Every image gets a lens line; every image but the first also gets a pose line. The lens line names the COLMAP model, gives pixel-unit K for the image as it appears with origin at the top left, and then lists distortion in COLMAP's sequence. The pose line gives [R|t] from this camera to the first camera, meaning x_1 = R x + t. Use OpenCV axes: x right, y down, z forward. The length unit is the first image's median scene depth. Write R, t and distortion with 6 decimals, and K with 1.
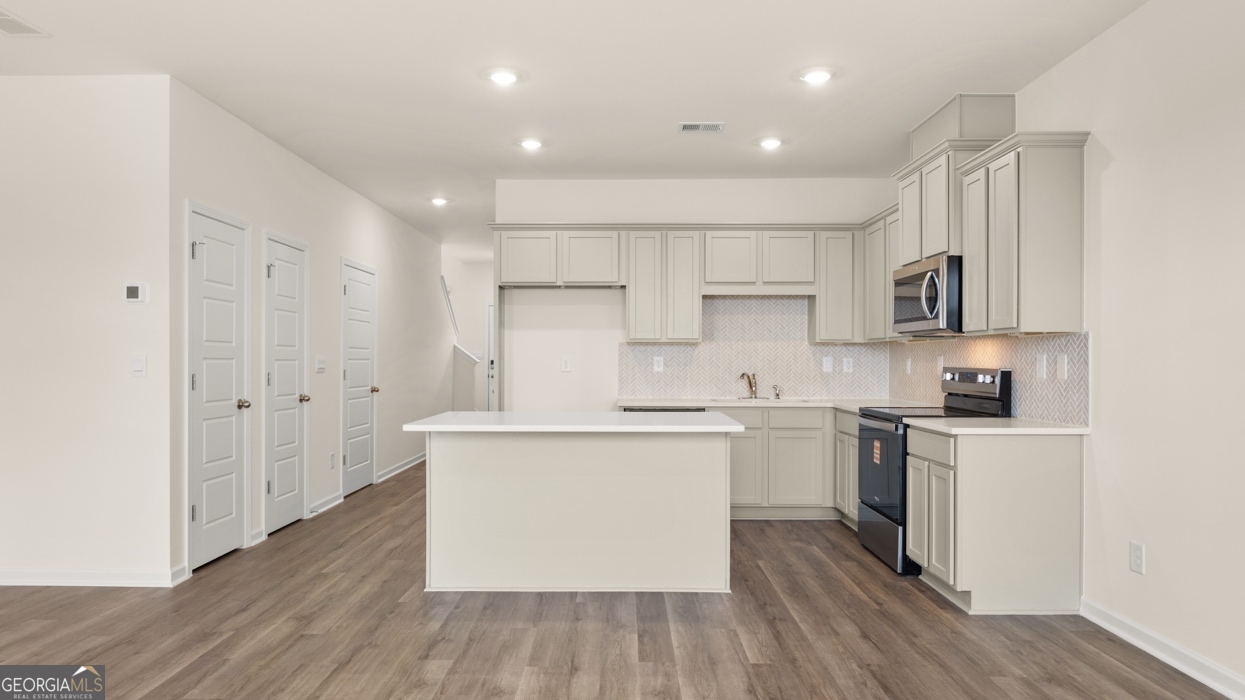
lens RADIAL K [[739.4, 0, 608.5], [0, 739.4, 352.2], [0, 0, 1]] dist [-0.007480, -0.001433]
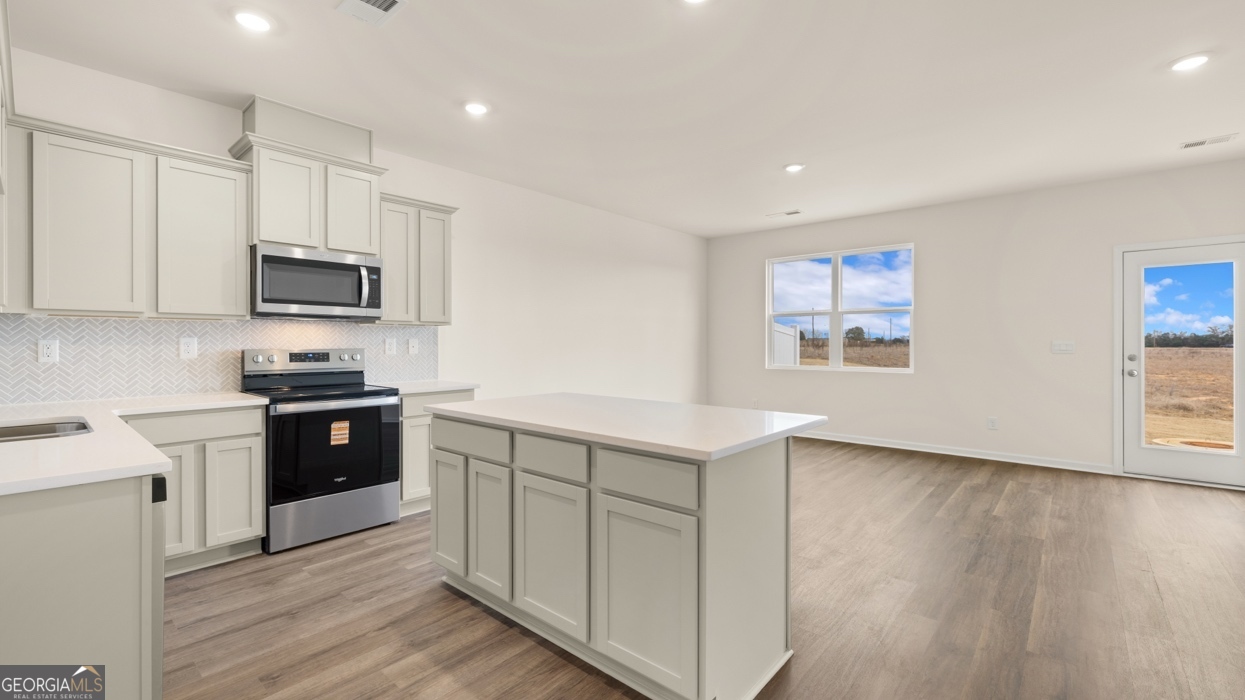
lens RADIAL K [[519.0, 0, 617.9], [0, 519.0, 342.4], [0, 0, 1]] dist [0.001161, 0.000062]
pose [[-0.761706, -0.000976, 0.647922, -0.425802], [-0.007334, 0.999948, -0.007116, 0.014505], [-0.647881, -0.010173, -0.761673, 1.424489]]
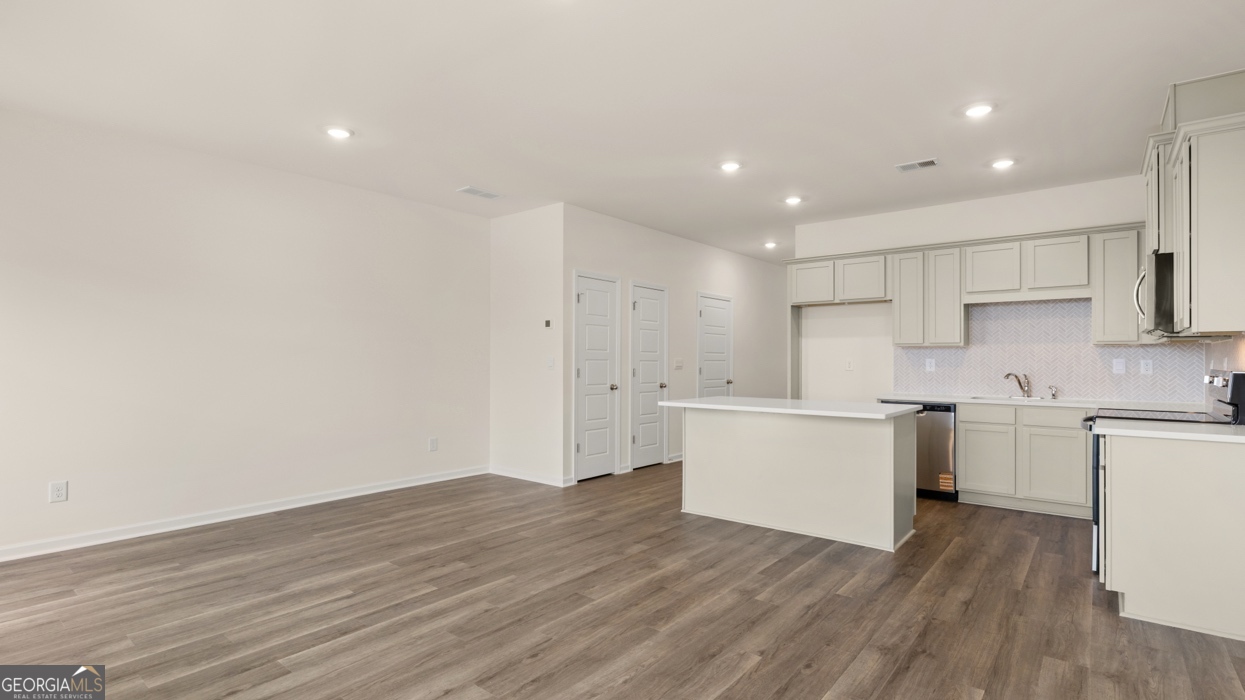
lens RADIAL K [[585.6, 0, 622.5], [0, 585.6, 350.0], [0, 0, 1]] dist [-0.008109, -0.000109]
pose [[0.789151, -0.009603, -0.614124, 0.379328], [0.004081, 0.999938, -0.010391, 0.000302], [0.614185, 0.005694, 0.789141, -0.034329]]
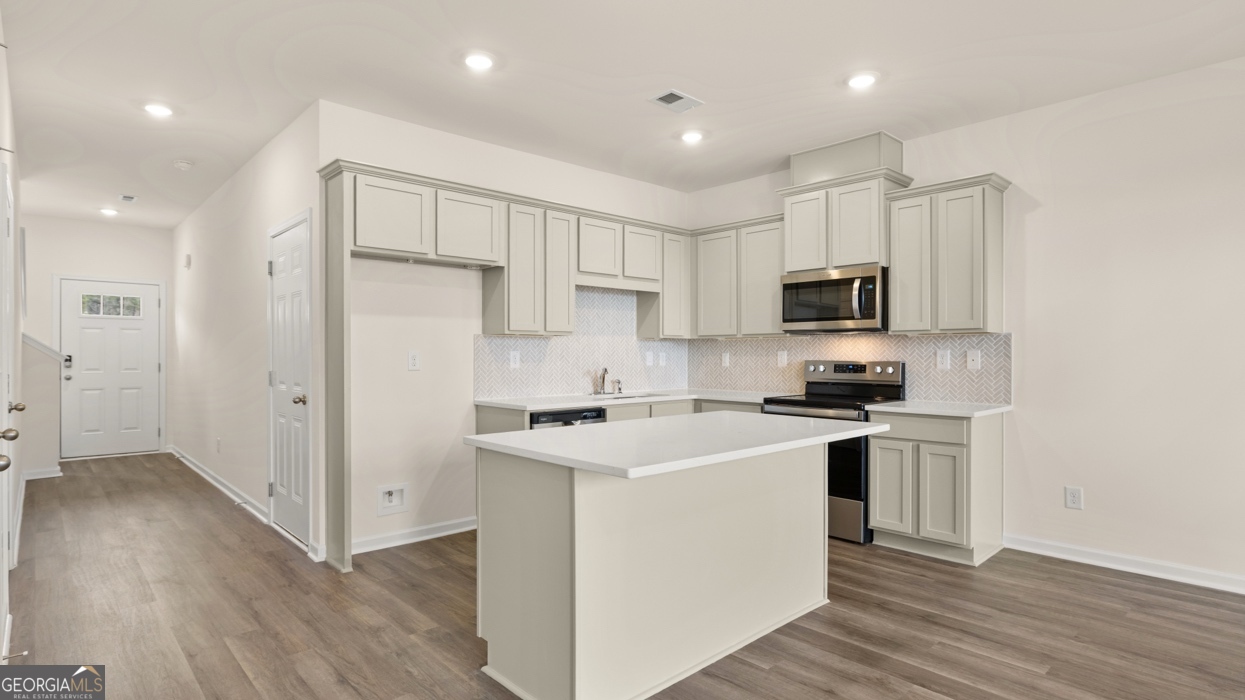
lens RADIAL K [[627.1, 0, 614.3], [0, 627.1, 354.6], [0, 0, 1]] dist [-0.004095, 0.000229]
pose [[0.729492, -0.003548, 0.683980, -0.542997], [-0.004907, 0.999934, 0.010420, 0.002368], [-0.683971, -0.010957, 0.729426, 0.565764]]
